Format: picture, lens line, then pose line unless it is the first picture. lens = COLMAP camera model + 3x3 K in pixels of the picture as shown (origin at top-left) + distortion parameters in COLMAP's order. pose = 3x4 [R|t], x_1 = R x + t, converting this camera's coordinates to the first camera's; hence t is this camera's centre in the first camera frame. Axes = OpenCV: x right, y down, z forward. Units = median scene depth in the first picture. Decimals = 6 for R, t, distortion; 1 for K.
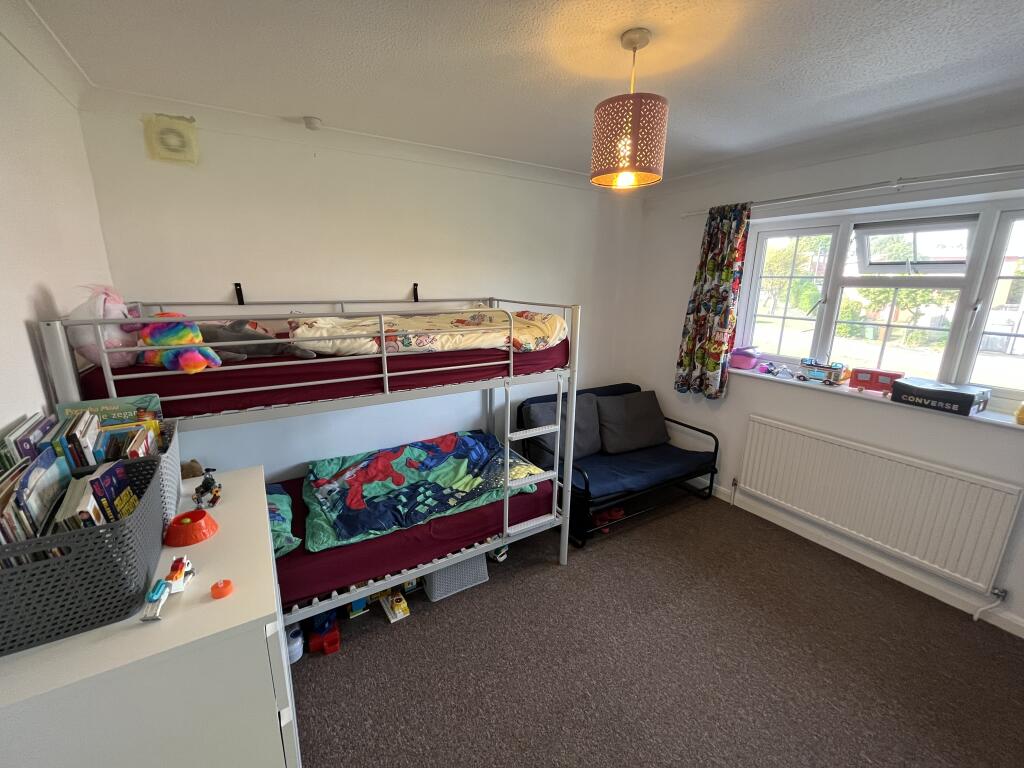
lens RADIAL K [[414.2, 0, 510.3], [0, 414.2, 382.5], [0, 0, 1]] dist [-0.002799, -0.000216]
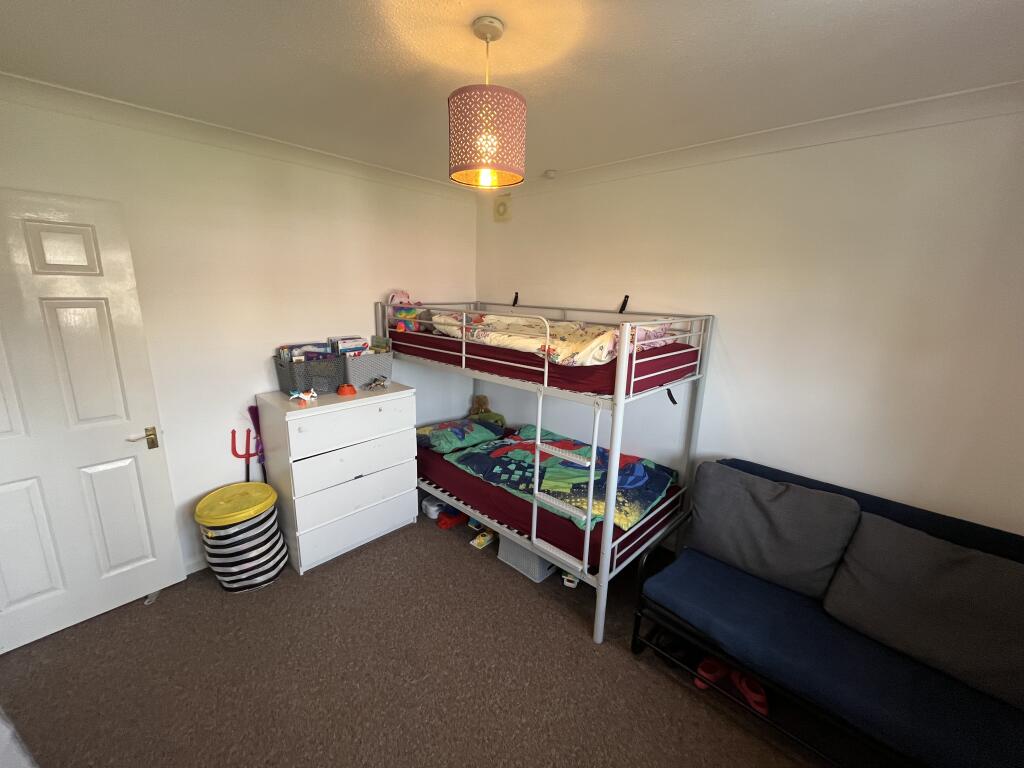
lens RADIAL K [[414.2, 0, 510.3], [0, 414.2, 382.5], [0, 0, 1]] dist [-0.002799, -0.000216]
pose [[0.266901, 0.207875, -0.941038, 0.933551], [-0.253529, 0.957210, 0.139541, -0.141657], [0.929778, 0.201337, 0.308183, 0.627992]]
